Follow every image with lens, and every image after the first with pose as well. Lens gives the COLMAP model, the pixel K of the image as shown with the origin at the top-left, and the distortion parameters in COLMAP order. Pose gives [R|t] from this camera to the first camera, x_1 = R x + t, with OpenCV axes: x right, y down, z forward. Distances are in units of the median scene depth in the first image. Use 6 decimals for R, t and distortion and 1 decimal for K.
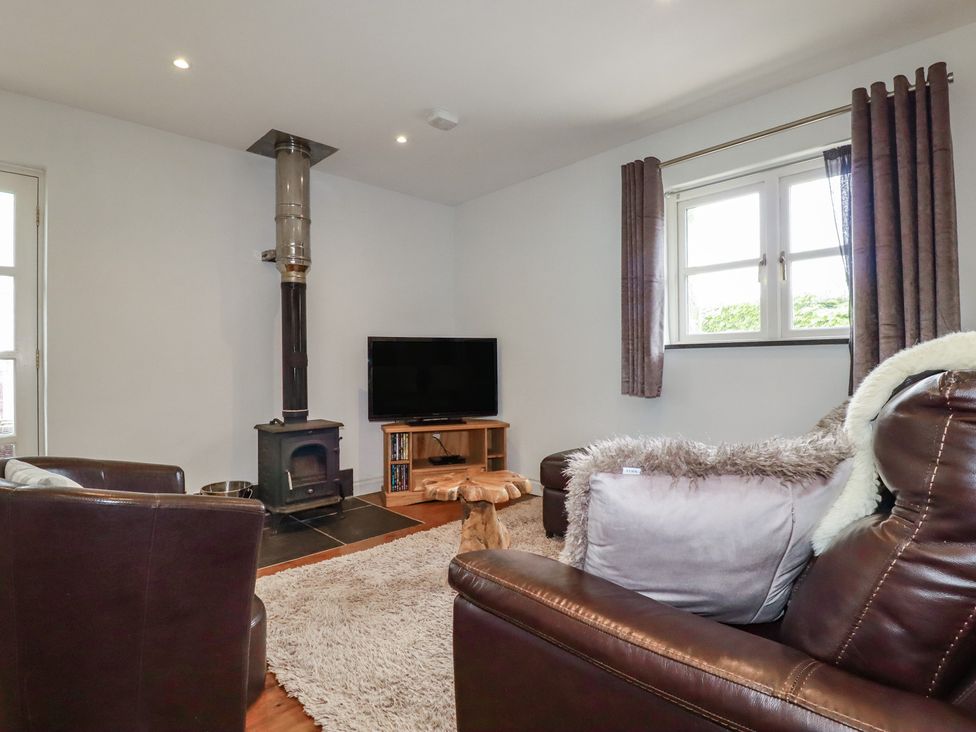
lens RADIAL K [[510.3, 0, 486.6], [0, 510.3, 359.3], [0, 0, 1]] dist [0.001705, -0.015440]
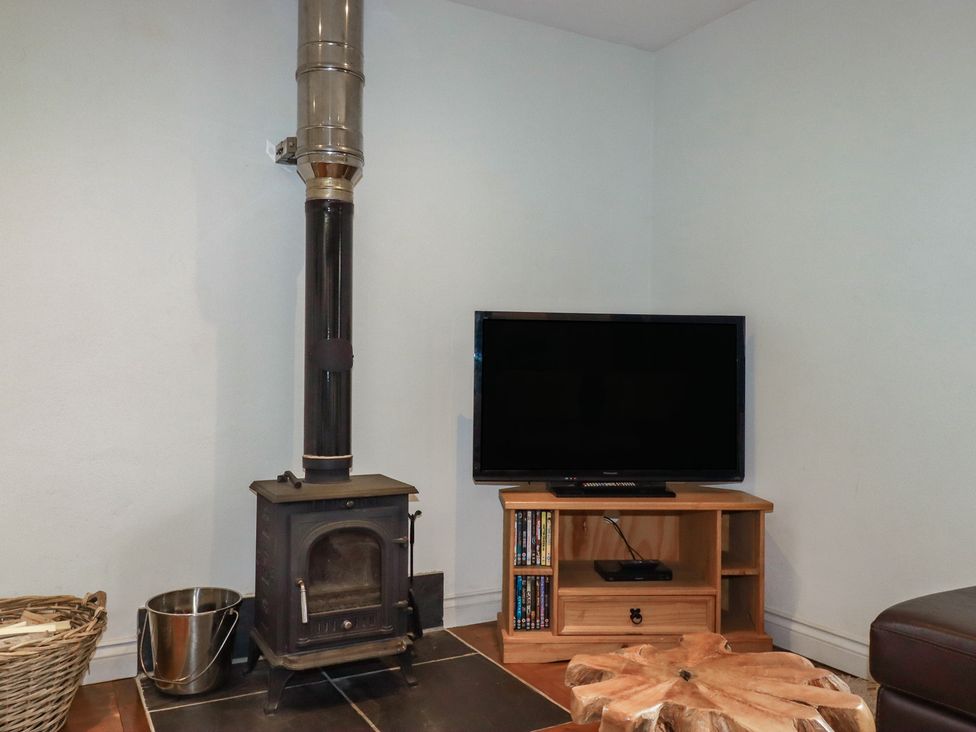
lens RADIAL K [[781.6, 0, 488.0], [0, 781.6, 366.0], [0, 0, 1]] dist [-0.004903, -0.000701]
pose [[0.964919, 0.019159, -0.261848, -0.021613], [-0.017121, 0.999803, 0.010061, 0.001376], [0.261989, -0.005225, 0.965057, 0.276839]]
